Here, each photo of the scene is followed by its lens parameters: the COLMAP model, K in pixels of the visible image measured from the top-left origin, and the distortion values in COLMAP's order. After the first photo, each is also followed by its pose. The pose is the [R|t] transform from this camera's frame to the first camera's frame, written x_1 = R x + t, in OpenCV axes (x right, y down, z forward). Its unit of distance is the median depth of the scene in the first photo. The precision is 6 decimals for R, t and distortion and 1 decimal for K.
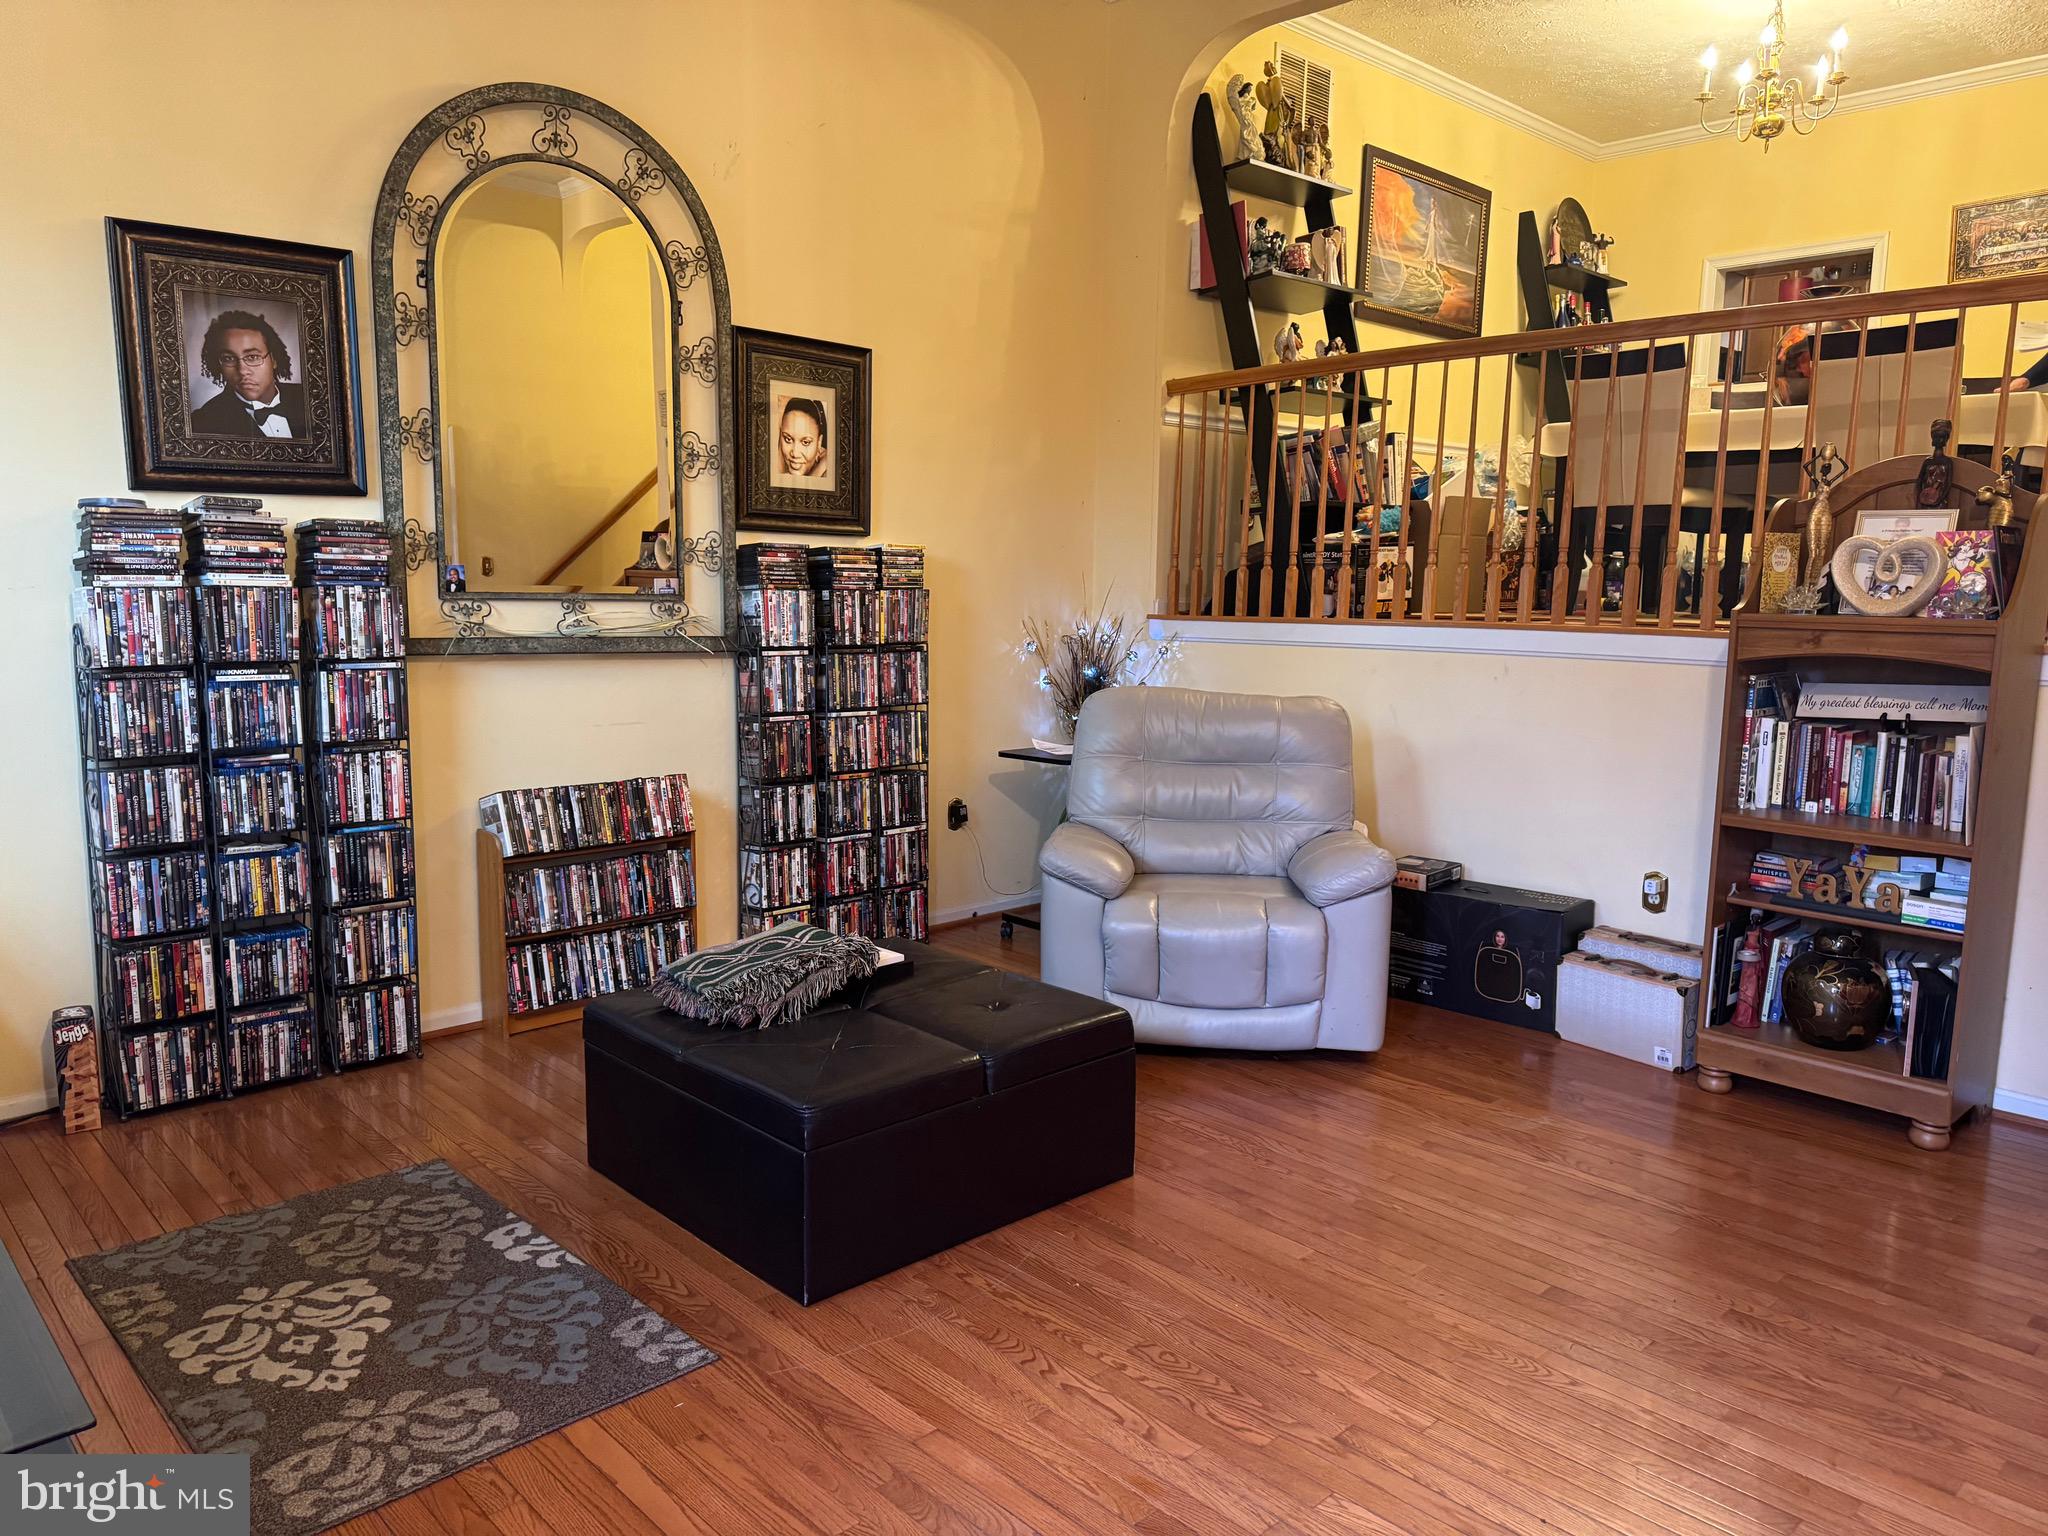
lens RADIAL K [[1420.6, 0, 1064.6], [0, 1420.6, 771.1], [0, 0, 1]] dist [0.086379, -0.108565]
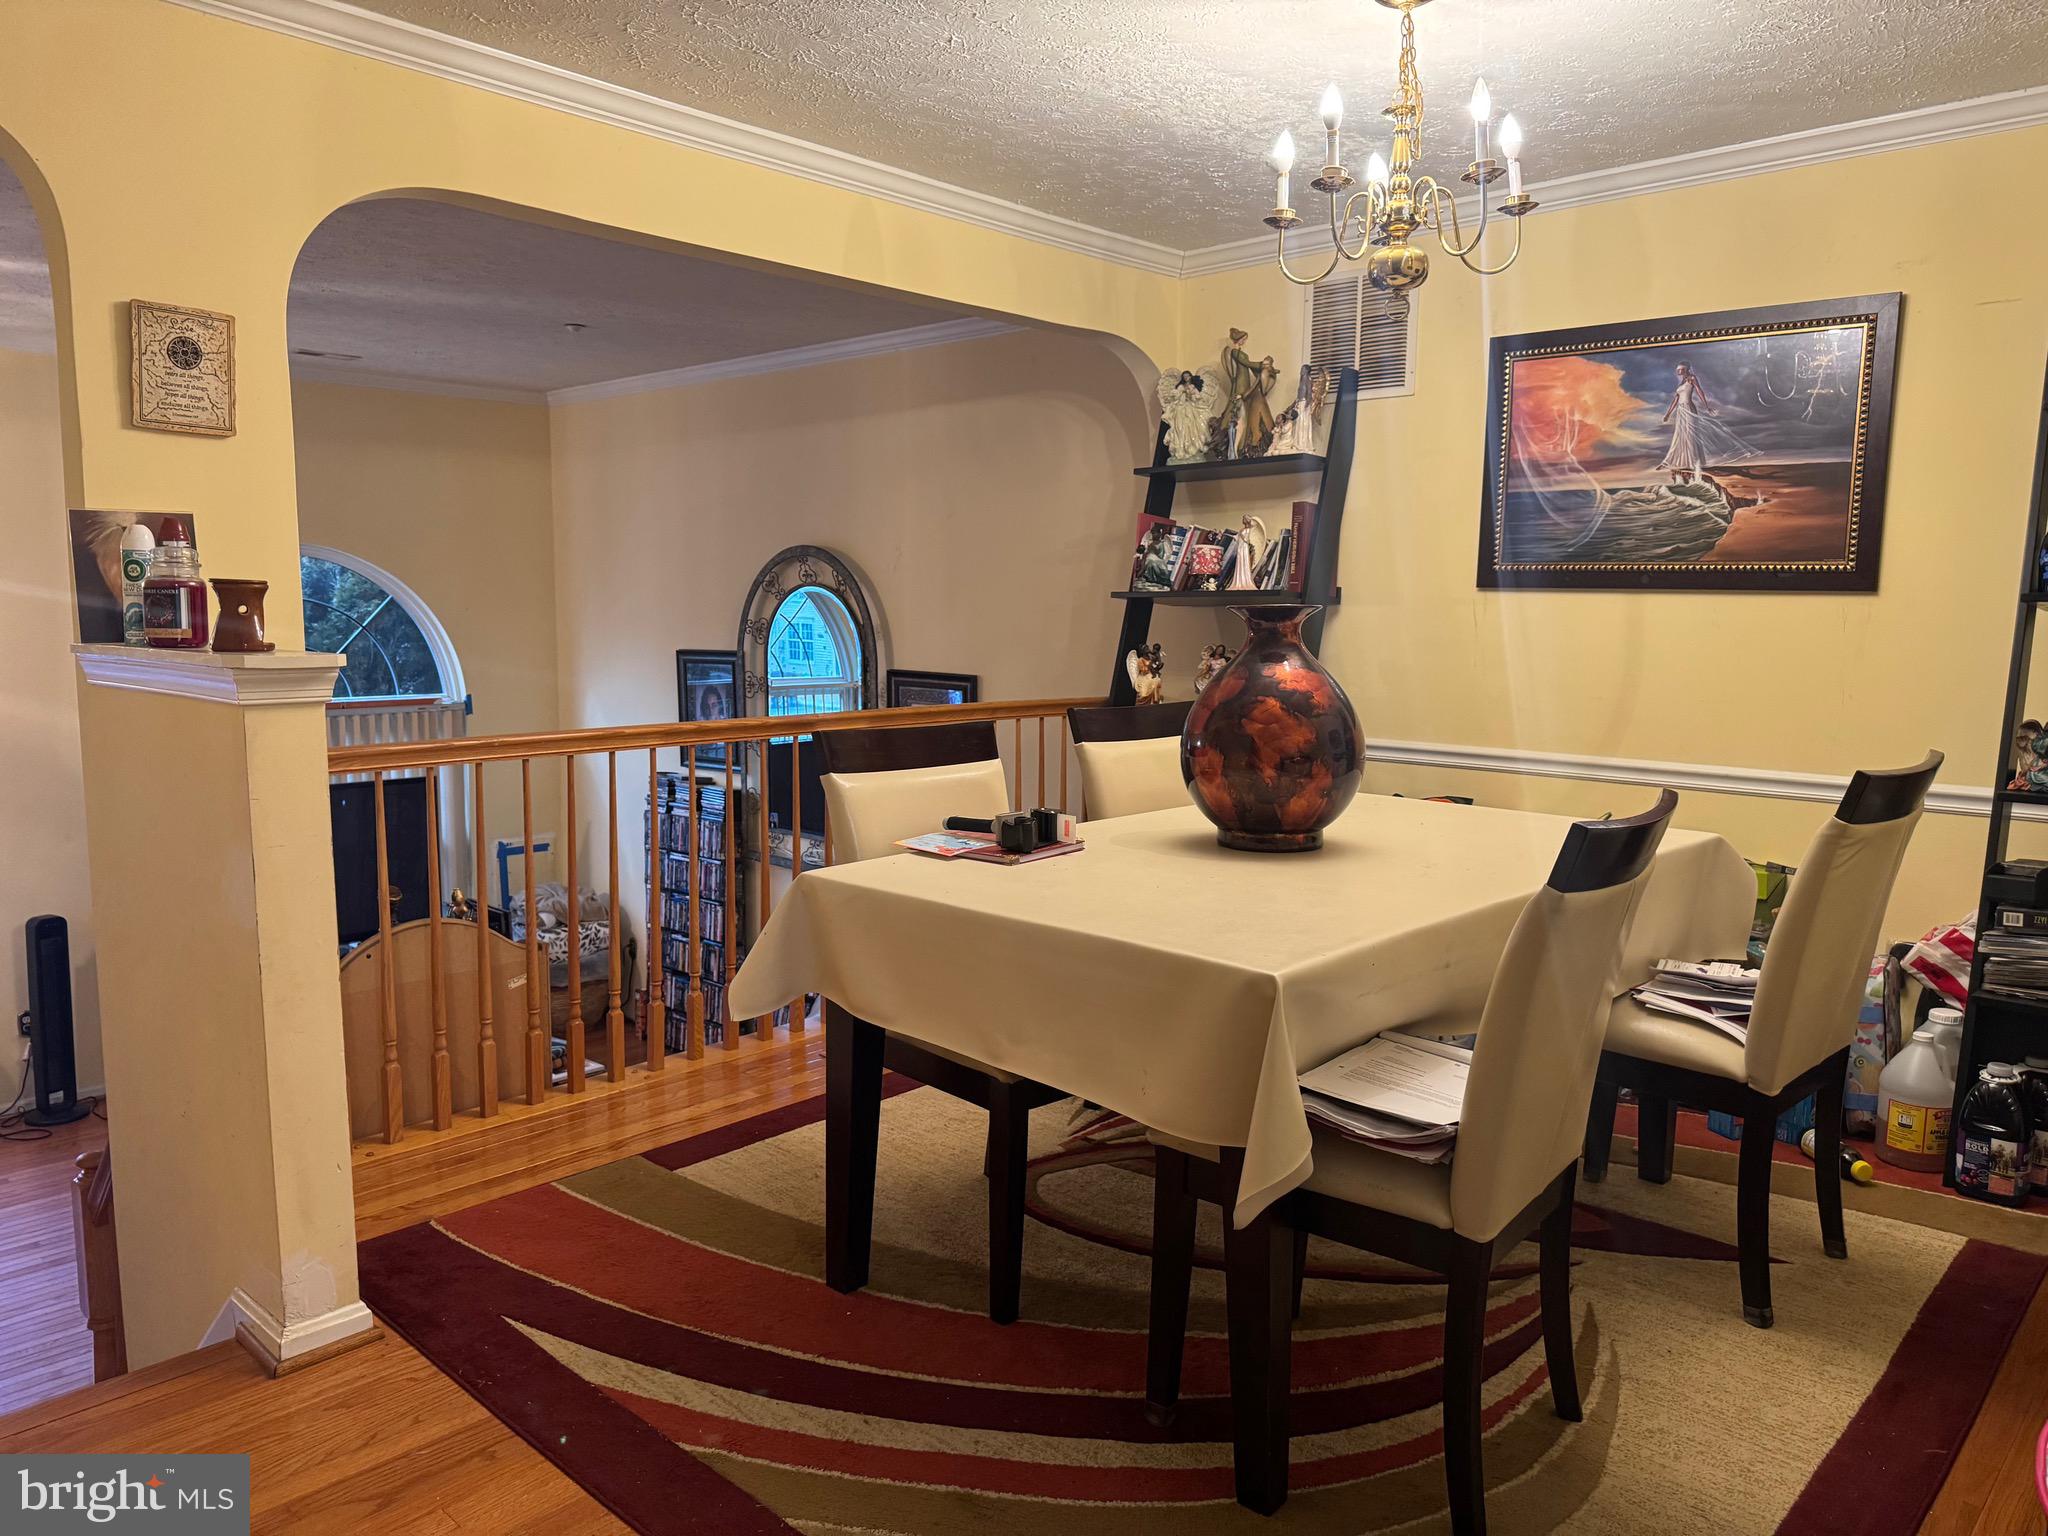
lens RADIAL K [[1420.6, 0, 1064.6], [0, 1420.6, 771.1], [0, 0, 1]] dist [0.086379, -0.108565]
pose [[0.074893, 0.106282, -0.991512, 1.427588], [-0.150007, 0.984190, 0.094166, -0.437439], [0.985844, 0.141681, 0.089652, 1.249984]]
